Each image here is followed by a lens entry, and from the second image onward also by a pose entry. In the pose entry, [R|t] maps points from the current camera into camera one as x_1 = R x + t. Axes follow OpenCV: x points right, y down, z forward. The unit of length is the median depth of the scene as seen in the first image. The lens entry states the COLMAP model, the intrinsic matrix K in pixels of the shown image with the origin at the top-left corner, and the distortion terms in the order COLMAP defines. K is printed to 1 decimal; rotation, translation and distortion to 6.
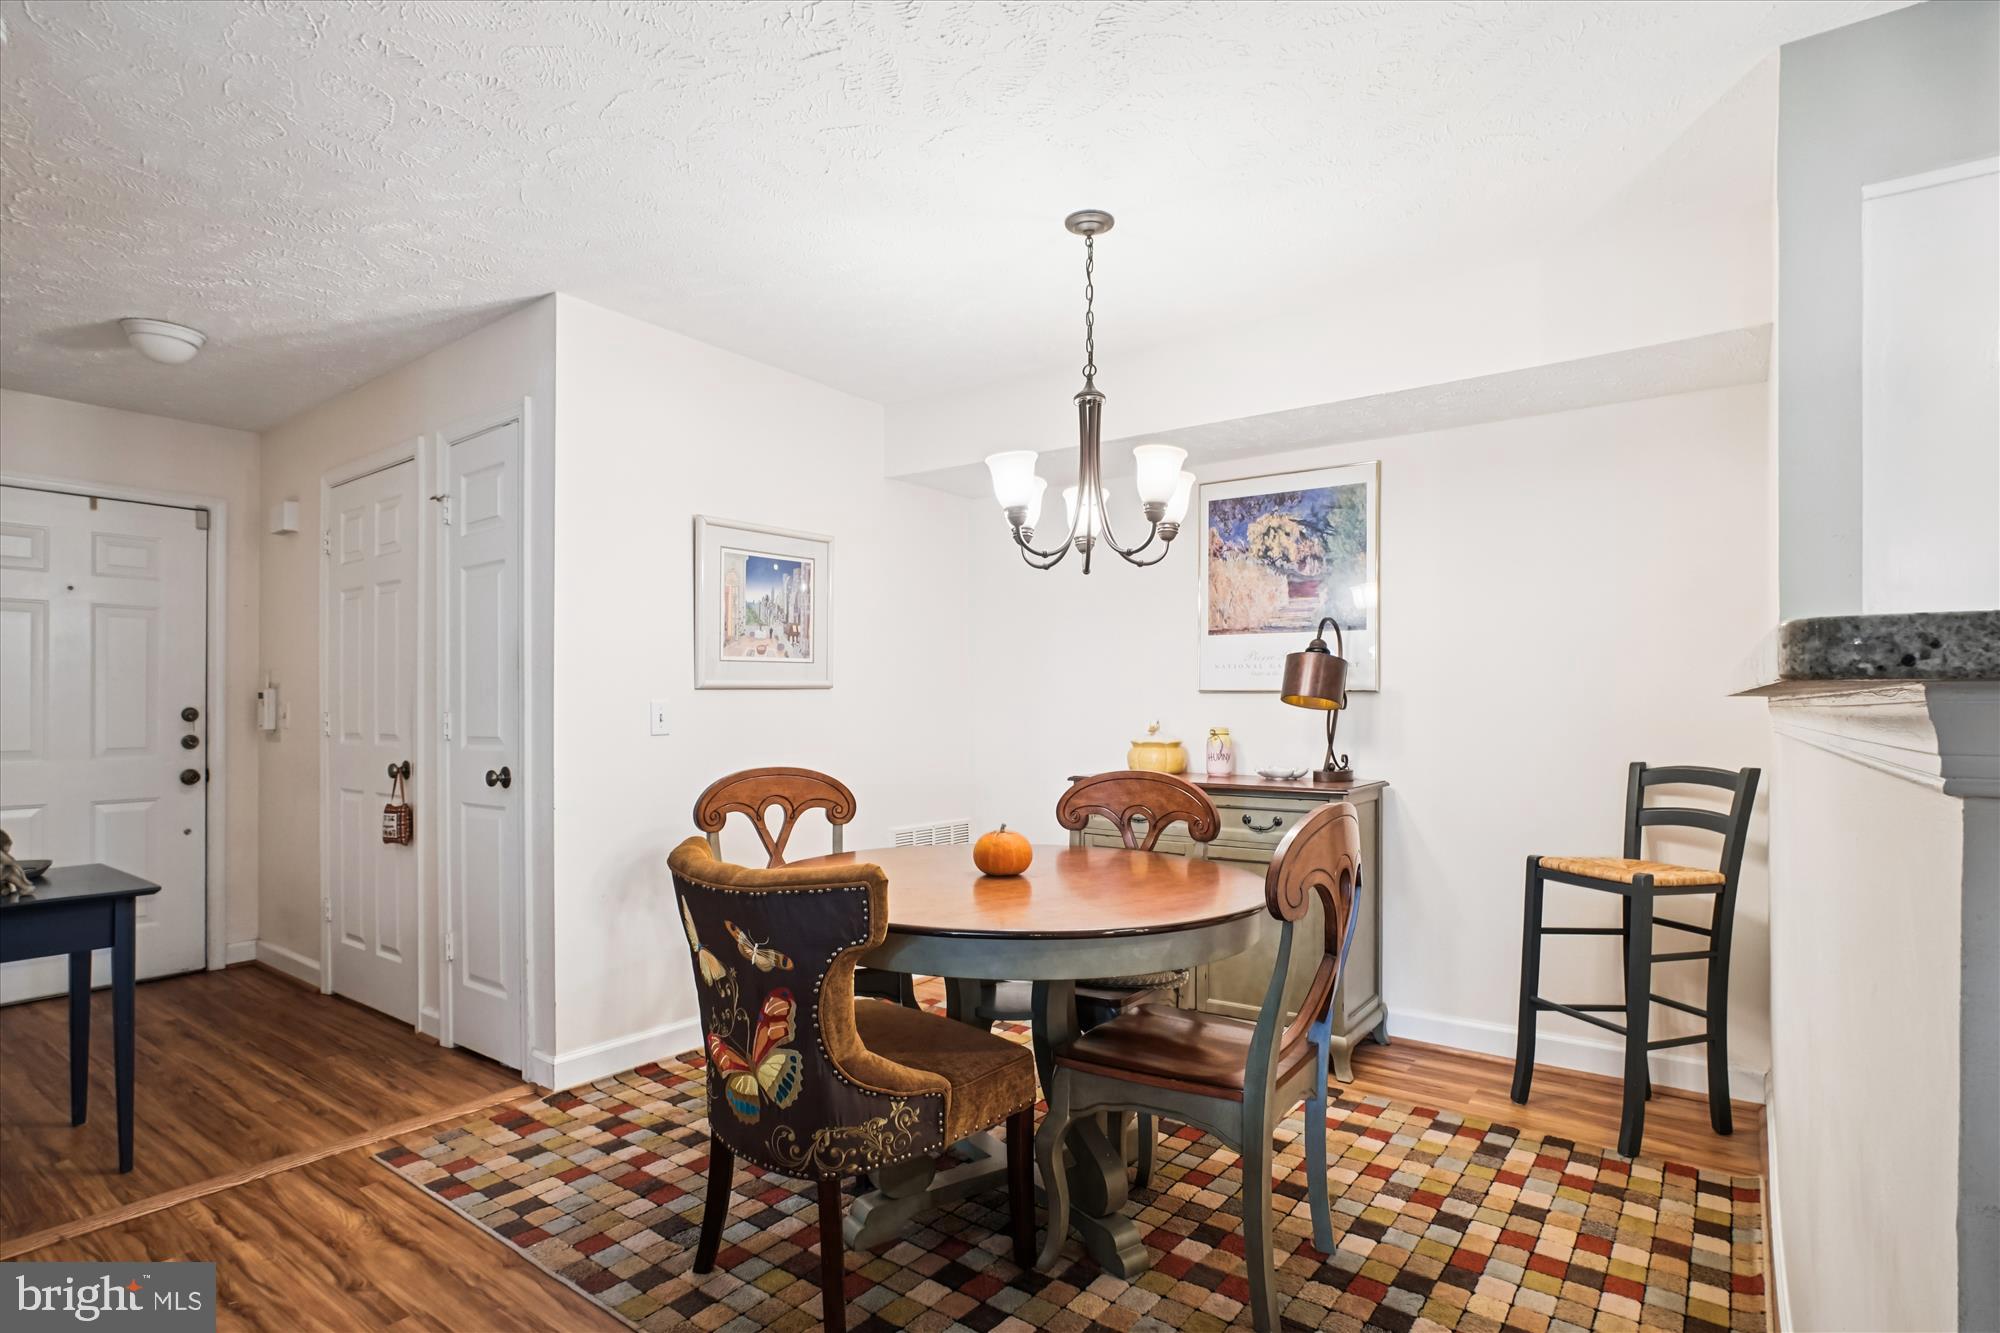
lens RADIAL K [[944.2, 0, 1036.3], [0, 944.2, 742.0], [0, 0, 1]] dist [-0.033128, -0.000279]
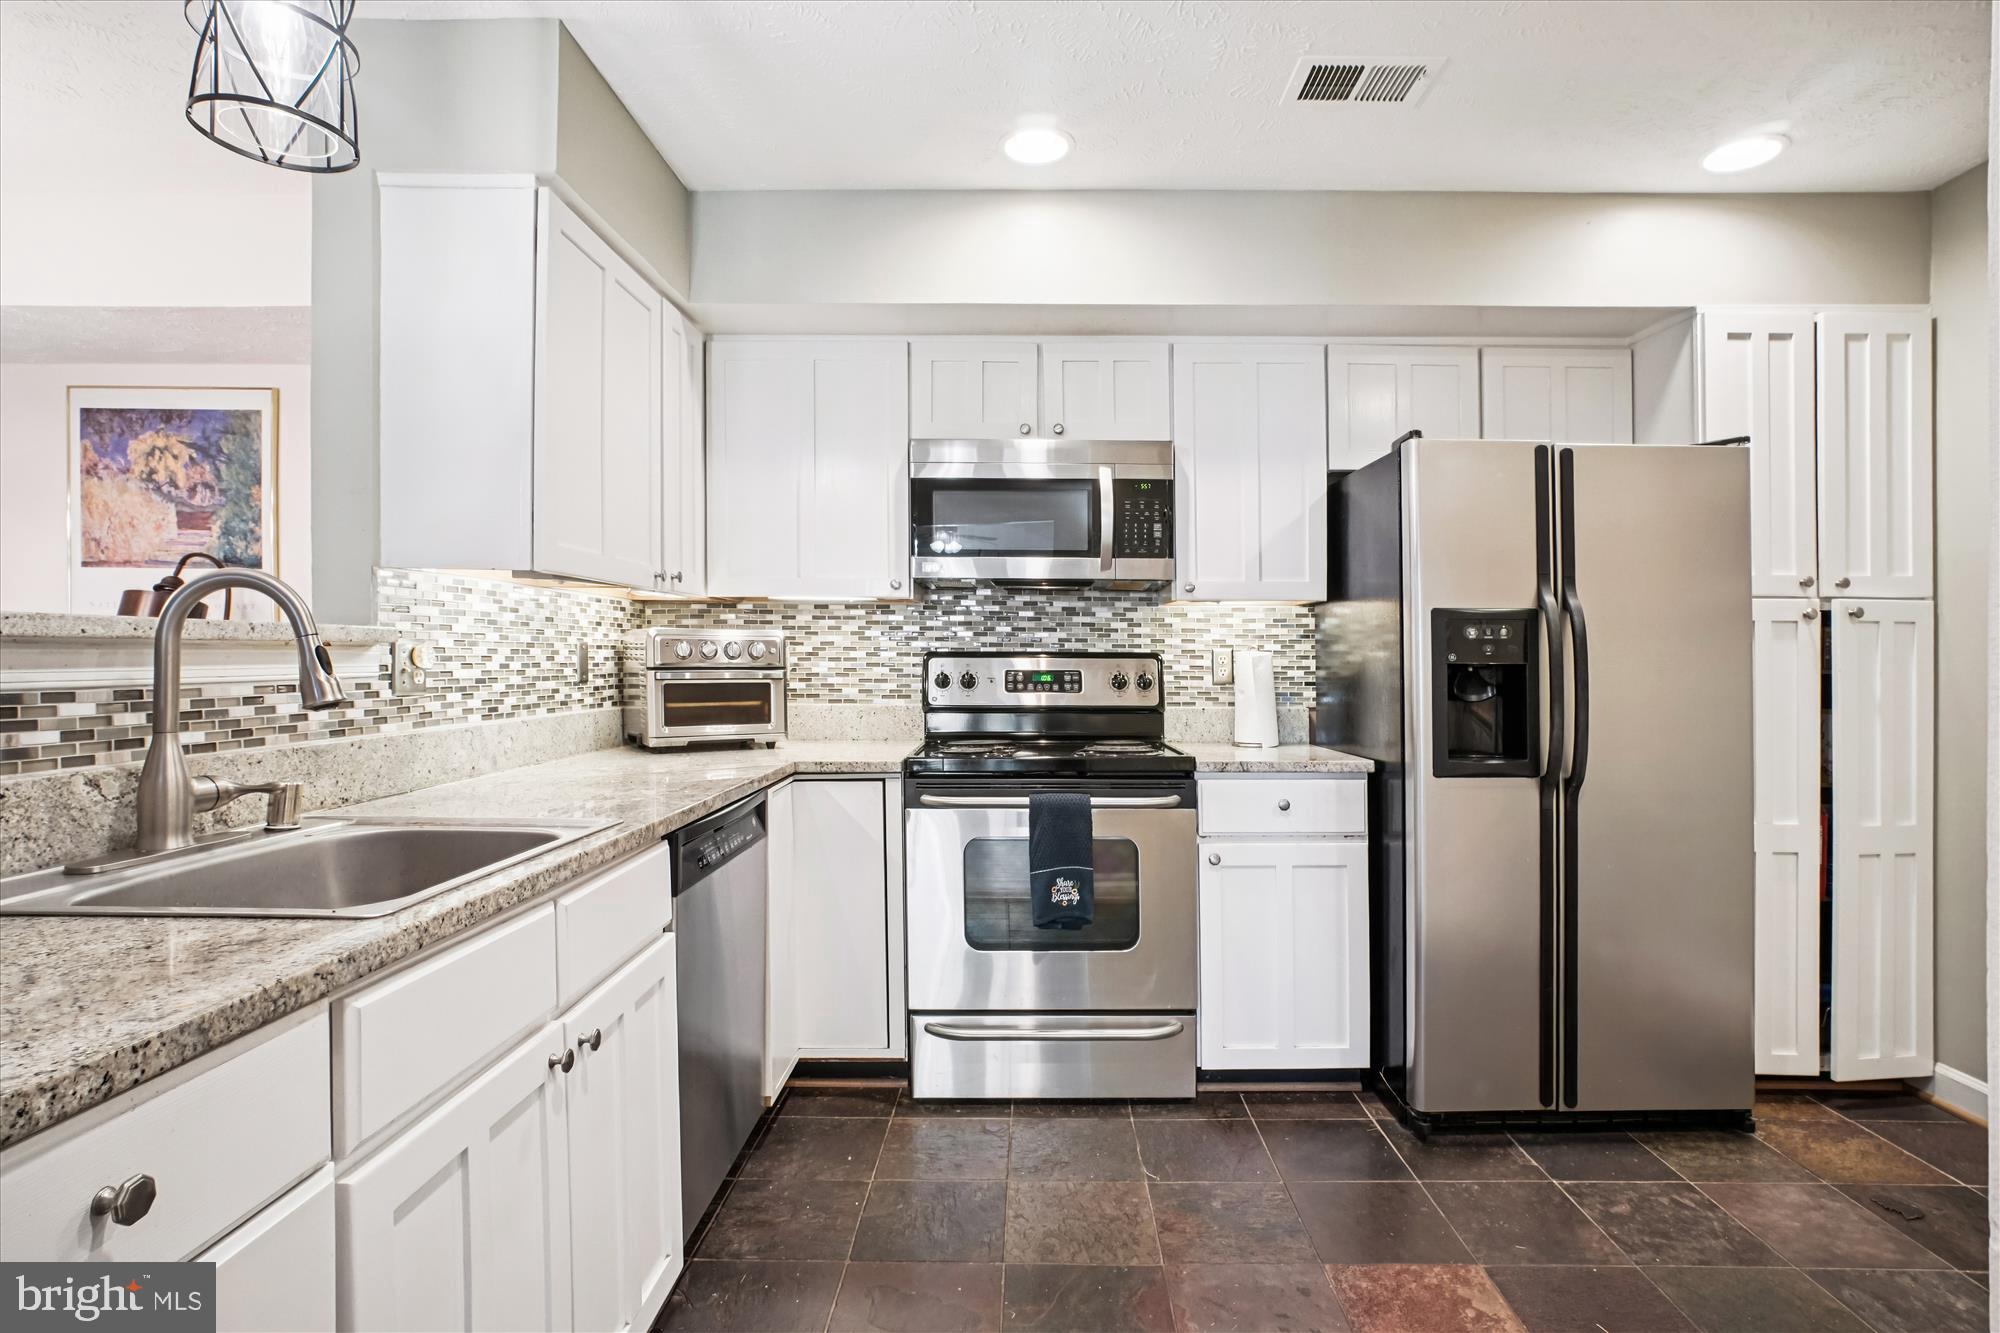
lens RADIAL K [[998.0, 0, 1031.7], [0, 998.0, 654.1], [0, 0, 1]] dist [-0.035735, 0.015268]
pose [[0.827874, 0.007191, 0.560868, 0.417576], [0.013214, 0.999390, -0.032318, 0.003970], [-0.560758, 0.034167, 0.827274, -0.202750]]
